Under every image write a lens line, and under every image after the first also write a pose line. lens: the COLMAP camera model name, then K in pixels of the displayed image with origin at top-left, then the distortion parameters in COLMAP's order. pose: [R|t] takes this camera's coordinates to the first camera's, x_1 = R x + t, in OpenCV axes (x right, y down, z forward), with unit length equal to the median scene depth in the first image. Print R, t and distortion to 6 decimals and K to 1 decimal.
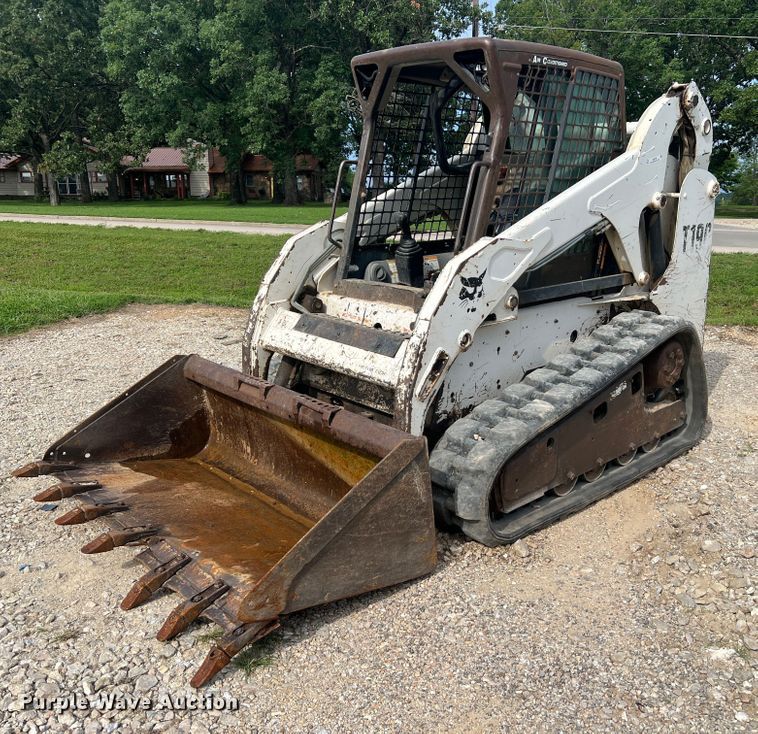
lens RADIAL K [[749.1, 0, 403.0], [0, 749.1, 372.8], [0, 0, 1]] dist [0.027017, 0.000000]
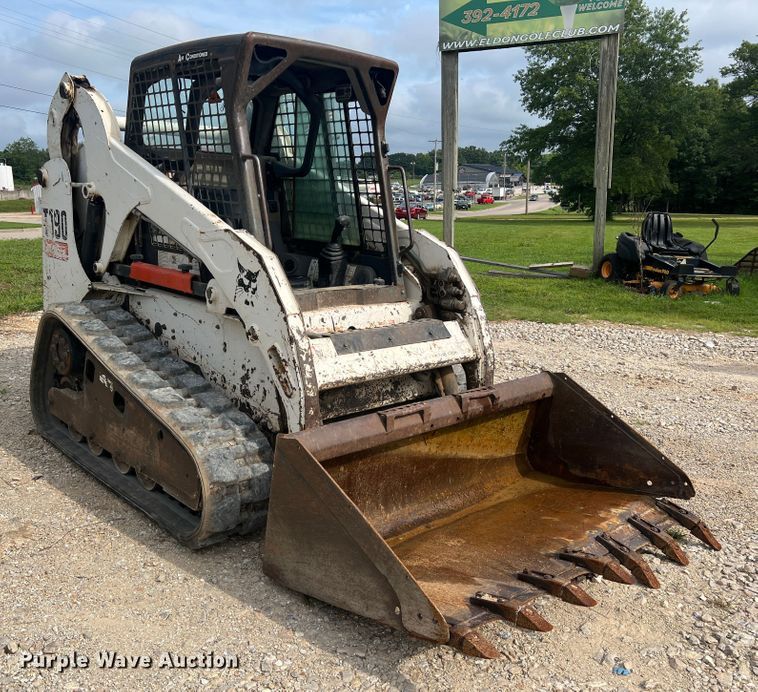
lens RADIAL K [[748.8, 0, 356.4], [0, 748.8, 350.4], [0, 0, 1]] dist [0.029317, 0.000000]
pose [[0.011284, -0.225333, 0.974216, -0.991185], [0.226982, 0.949423, 0.216969, -0.247120], [-0.973833, 0.218682, 0.061860, 0.943033]]
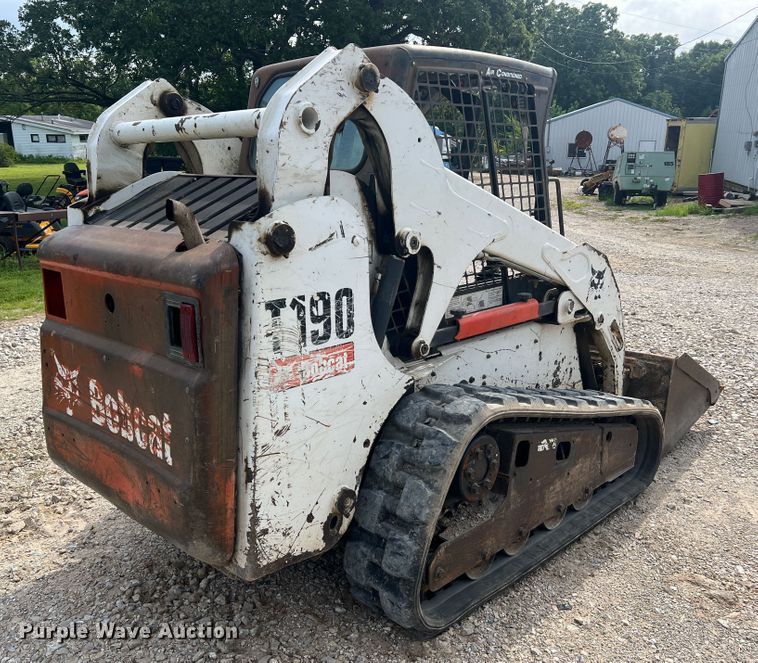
lens RADIAL K [[707.9, 0, 372.4], [0, 707.9, 332.5], [0, 0, 1]] dist [0.040432, 0.000000]
pose [[-0.999445, 0.005470, -0.032855, 0.203269], [-0.010993, 0.876974, 0.480411, -0.574018], [0.031441, 0.480506, -0.876428, 1.993762]]
